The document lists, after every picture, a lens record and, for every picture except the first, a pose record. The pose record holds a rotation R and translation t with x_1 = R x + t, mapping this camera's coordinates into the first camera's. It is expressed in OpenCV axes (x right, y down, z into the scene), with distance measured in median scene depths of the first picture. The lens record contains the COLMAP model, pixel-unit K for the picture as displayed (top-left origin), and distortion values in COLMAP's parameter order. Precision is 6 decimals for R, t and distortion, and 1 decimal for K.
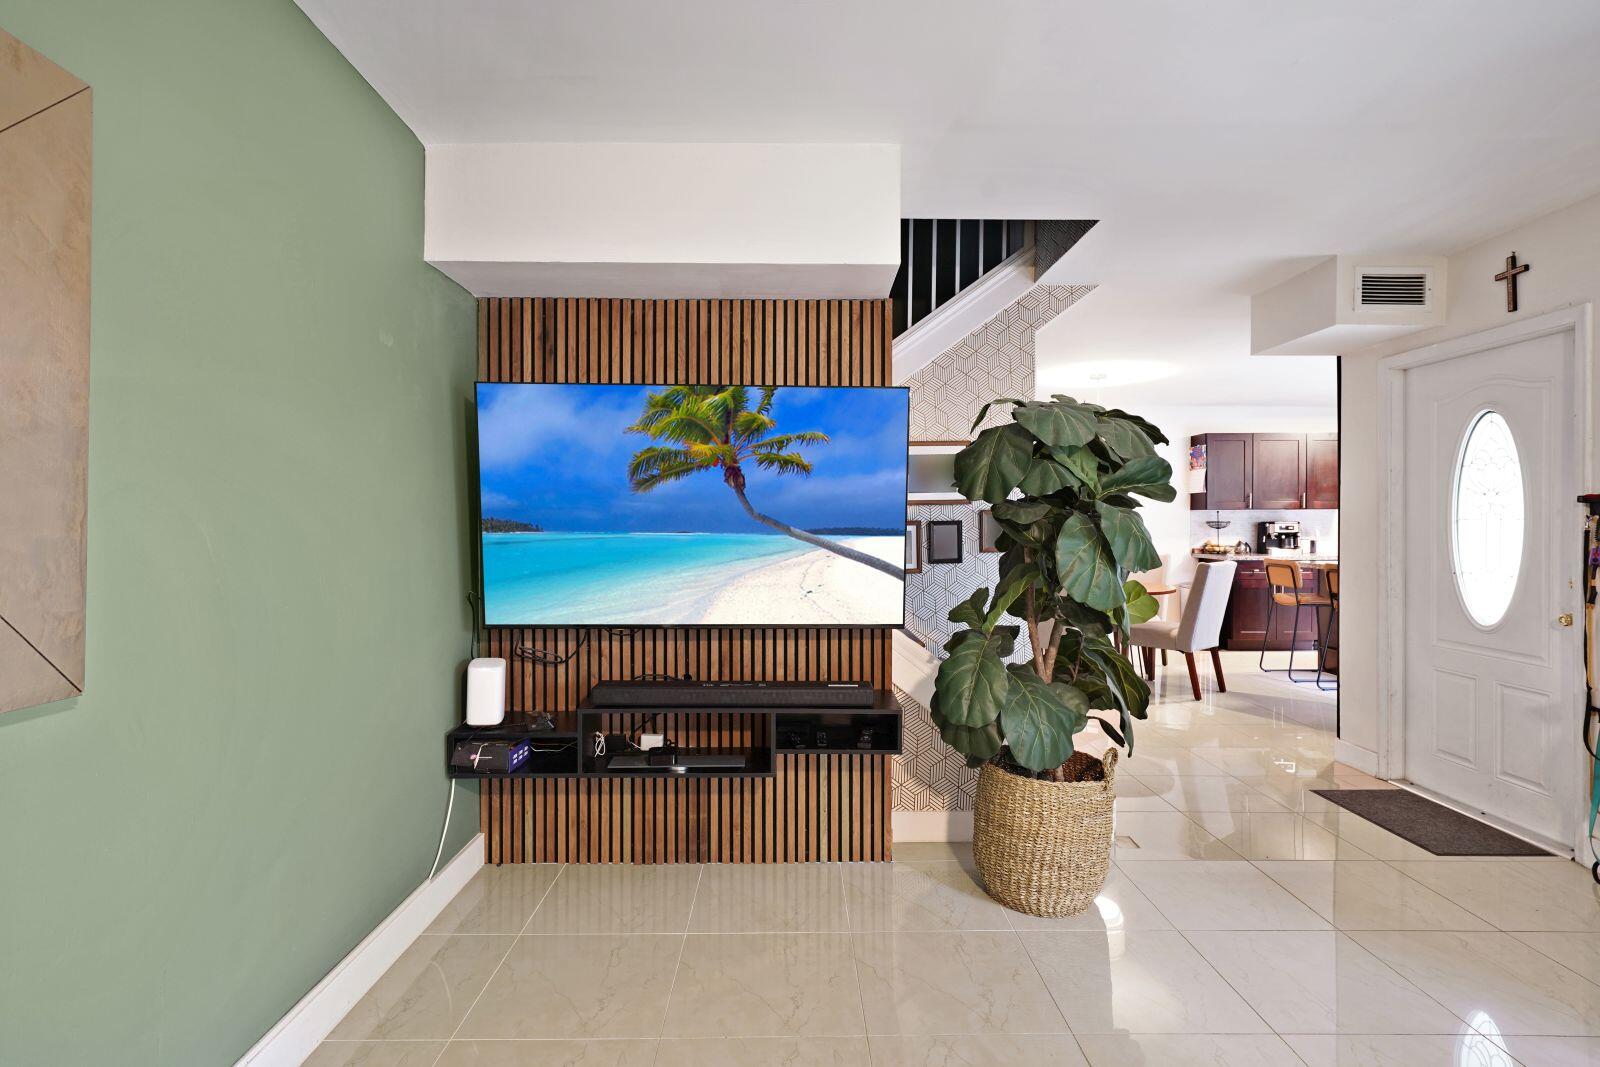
lens RADIAL K [[791.8, 0, 800.0], [0, 791.8, 533.5], [0, 0, 1]] dist [0.002116, 0.006679]
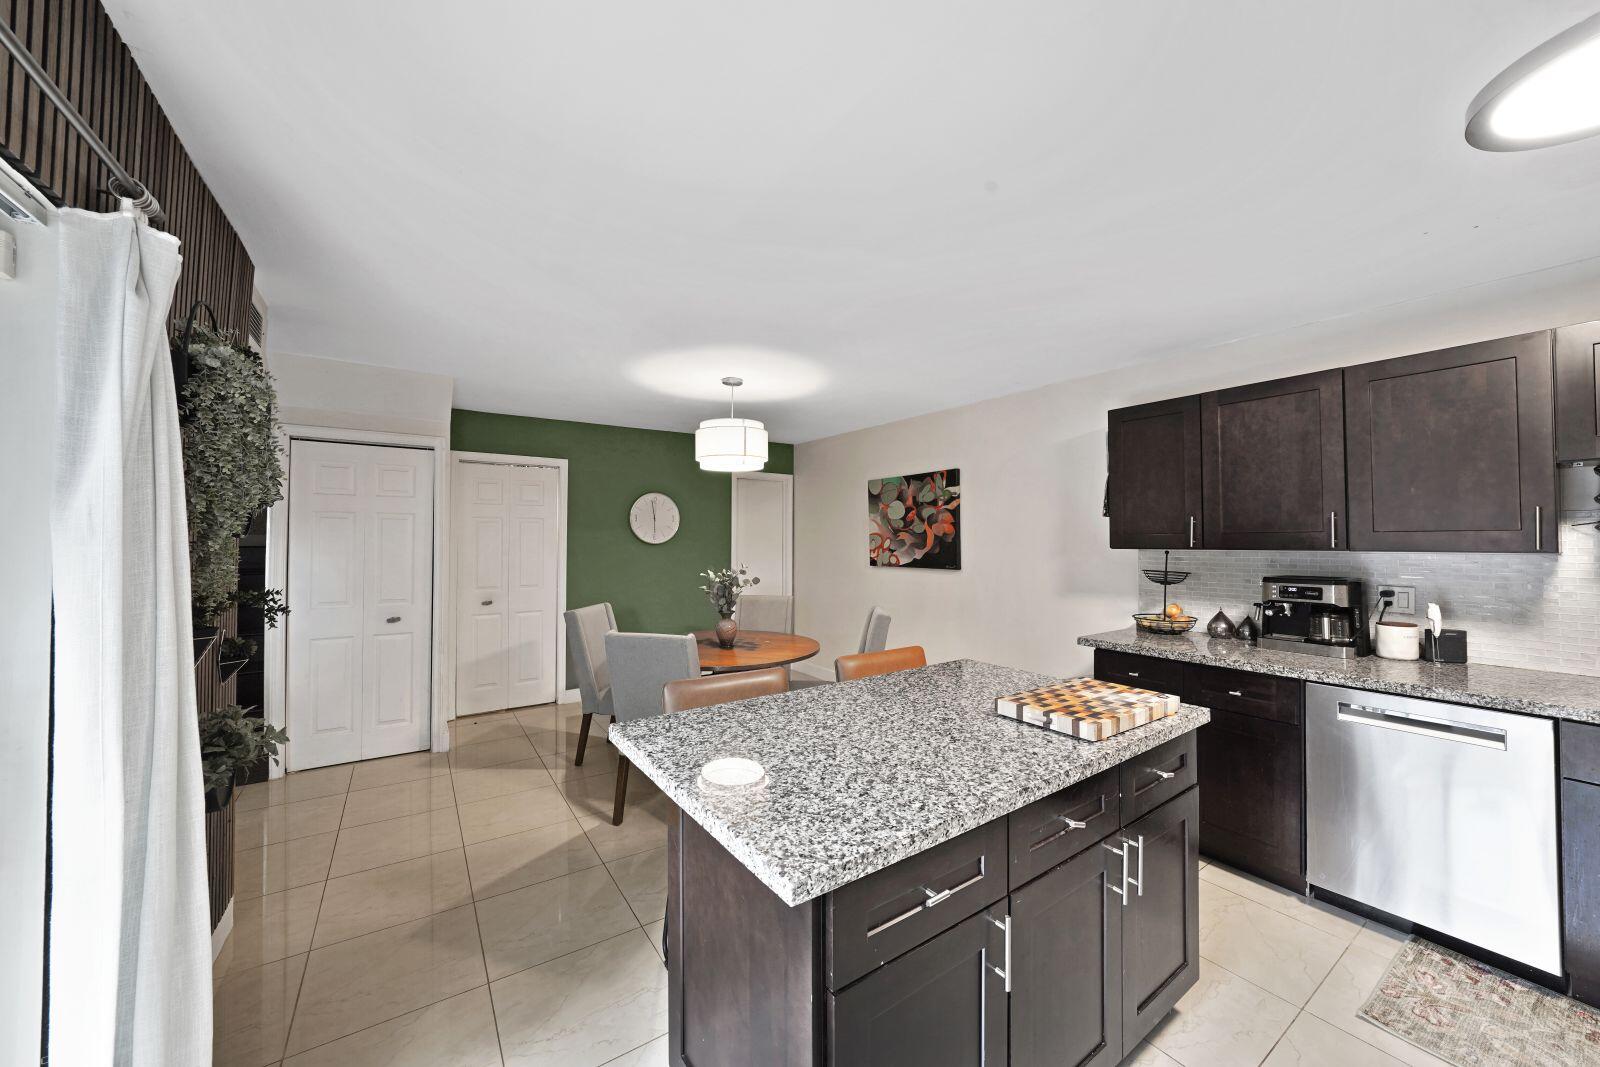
lens RADIAL K [[592.7, 0, 800.0], [0, 592.7, 533.5], [0, 0, 1]] dist [-0.002090, -0.000085]
pose [[0.550007, -0.005789, -0.835140, 0.725169], [-0.019017, 0.999630, -0.019453, -0.027743], [0.834944, 0.026581, 0.549693, 0.586570]]
